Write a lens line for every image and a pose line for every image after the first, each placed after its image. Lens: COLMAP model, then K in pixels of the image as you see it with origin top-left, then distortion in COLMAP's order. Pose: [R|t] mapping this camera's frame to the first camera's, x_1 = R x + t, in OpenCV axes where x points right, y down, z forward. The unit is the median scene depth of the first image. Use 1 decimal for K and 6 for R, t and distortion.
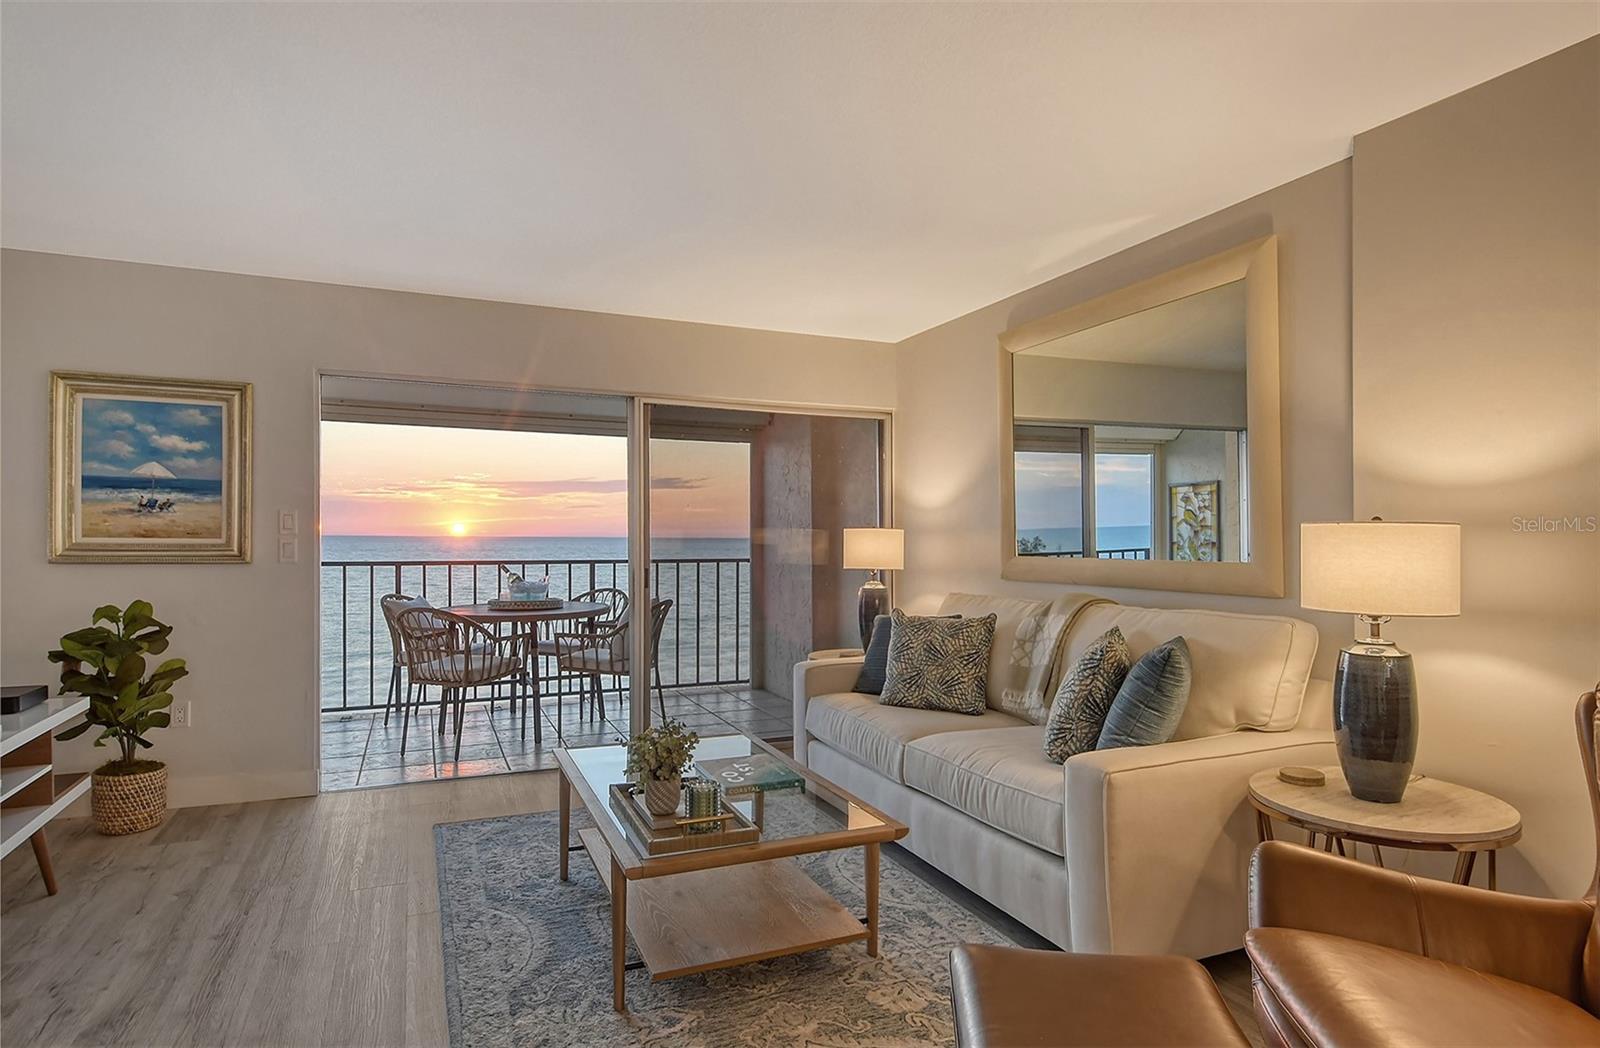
lens RADIAL K [[862.1, 0, 800.0], [0, 862.1, 537.5], [0, 0, 1]] dist [0.037156, 0.001234]
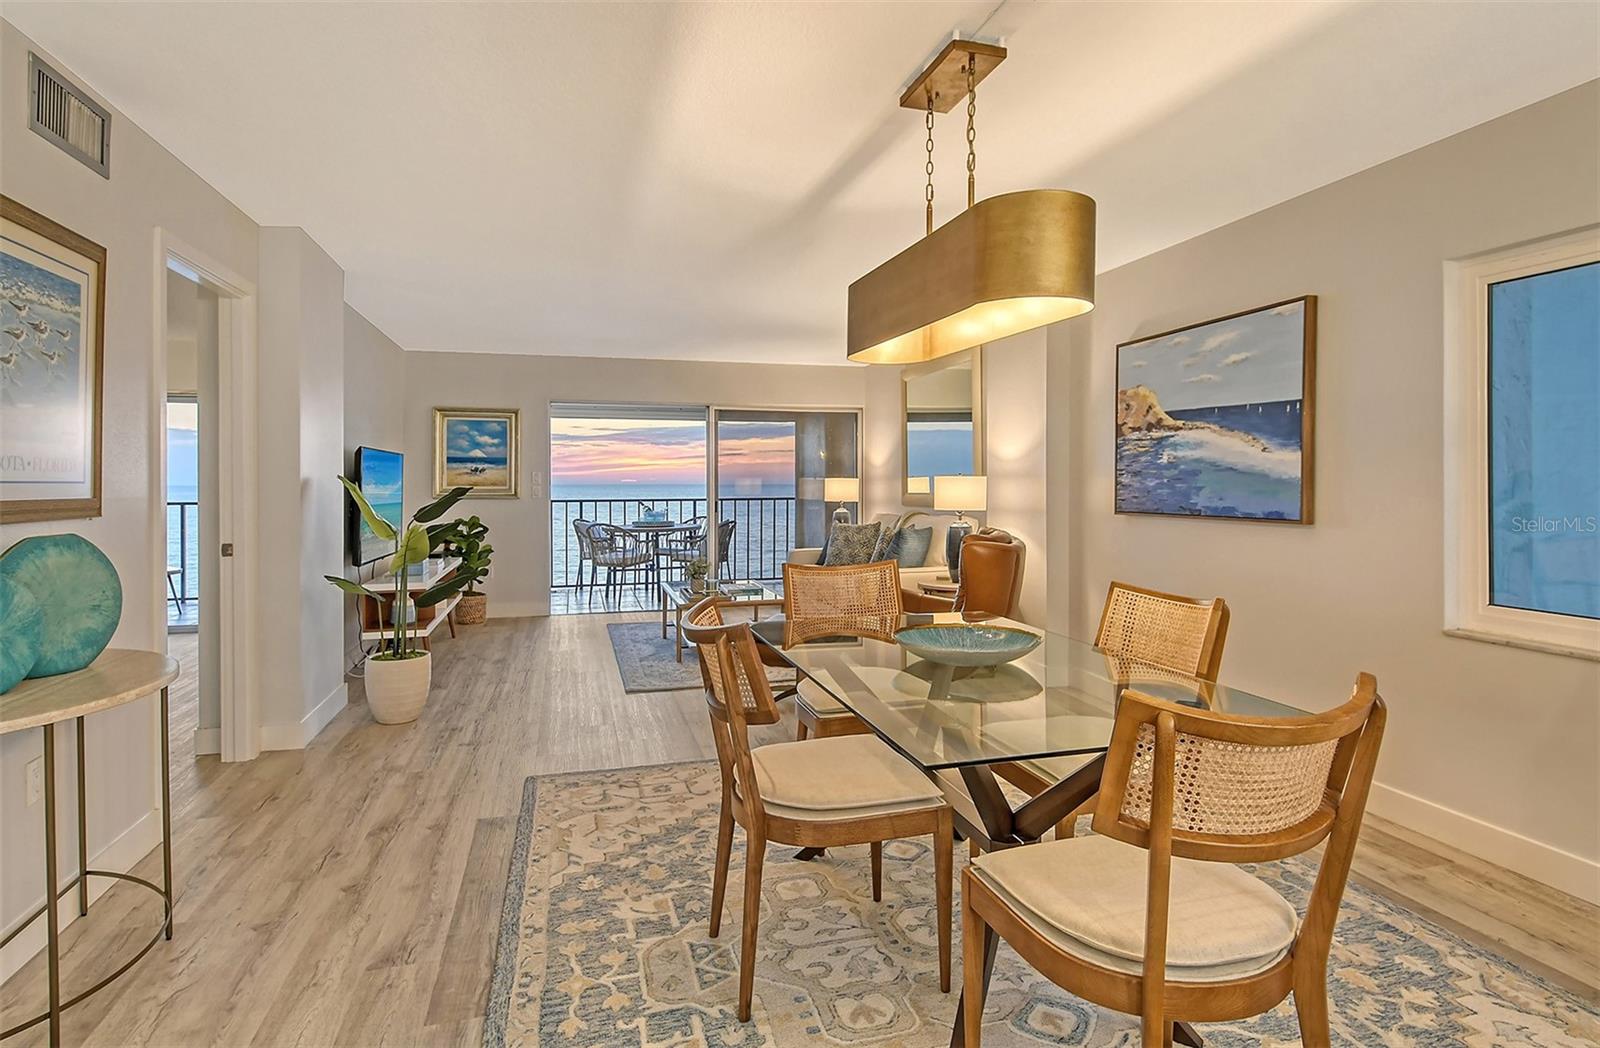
lens RADIAL K [[862.1, 0, 807.0], [0, 862.1, 478.7], [0, 0, 1]] dist [0.037156, 0.001234]
pose [[0.988719, -0.008421, -0.149547, 0.268536], [0.007554, 0.999951, -0.006366, 0.001427], [0.149593, 0.005164, 0.988734, -0.718966]]
